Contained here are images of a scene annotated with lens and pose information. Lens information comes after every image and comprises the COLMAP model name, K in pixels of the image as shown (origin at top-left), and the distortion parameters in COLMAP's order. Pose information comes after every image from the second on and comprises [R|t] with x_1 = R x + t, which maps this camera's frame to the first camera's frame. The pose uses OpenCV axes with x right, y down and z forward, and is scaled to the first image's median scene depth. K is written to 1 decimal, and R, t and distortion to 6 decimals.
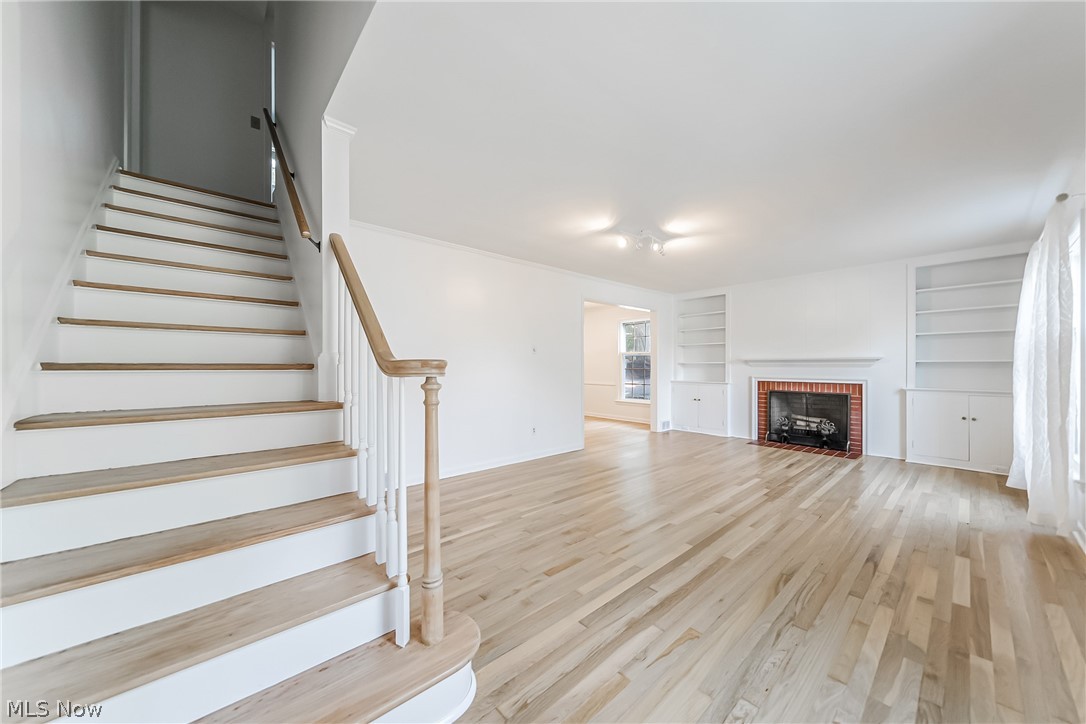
lens RADIAL K [[374.1, 0, 545.4], [0, 374.1, 363.0], [0, 0, 1]] dist [-0.001518, -0.000421]
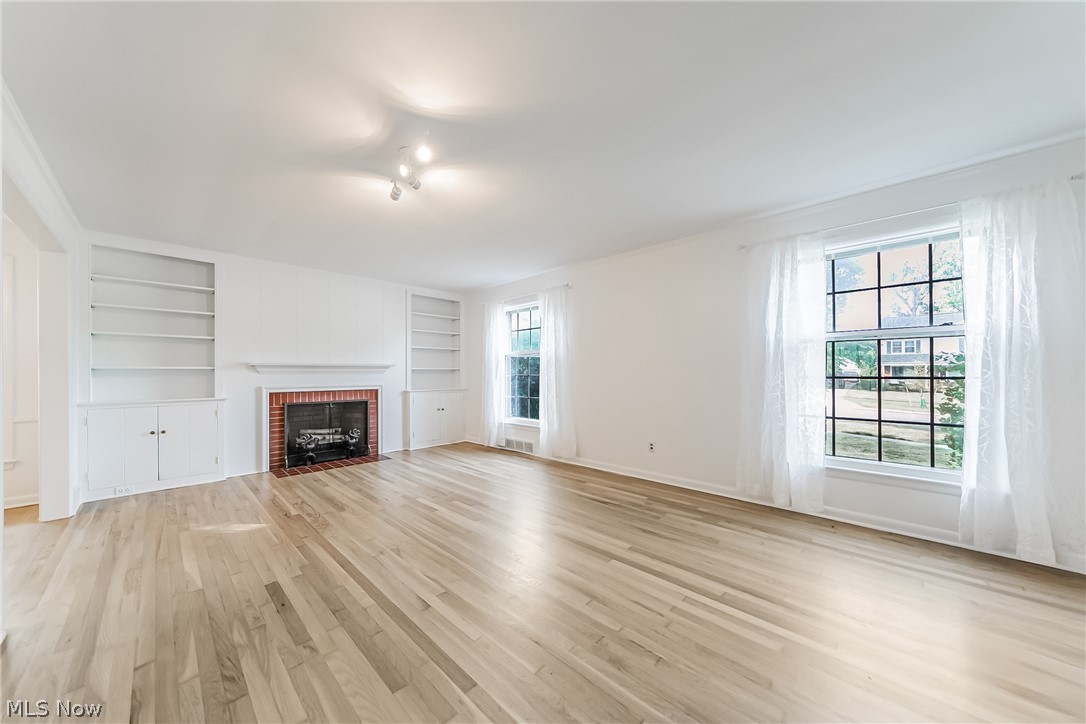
lens RADIAL K [[374.1, 0, 537.6], [0, 374.1, 372.6], [0, 0, 1]] dist [-0.001518, -0.000421]
pose [[-0.065002, 0.002248, 0.997883, -0.322102], [-0.001809, 0.999996, -0.002370, 0.011927], [-0.997884, -0.001959, -0.064997, 0.750771]]
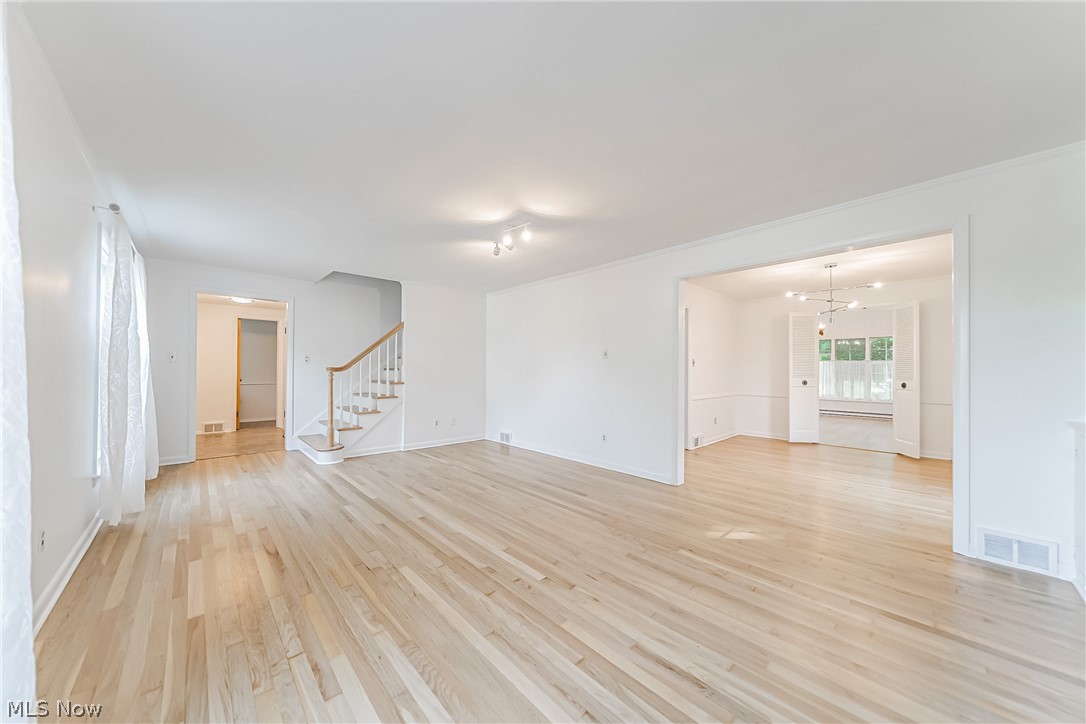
lens RADIAL K [[374.1, 0, 546.6], [0, 374.1, 367.6], [0, 0, 1]] dist [-0.001518, -0.000421]
pose [[0.035305, -0.006728, -0.999354, 1.080557], [-0.000664, 0.999977, -0.006755, 0.006655], [0.999376, 0.000902, 0.035300, 0.955617]]
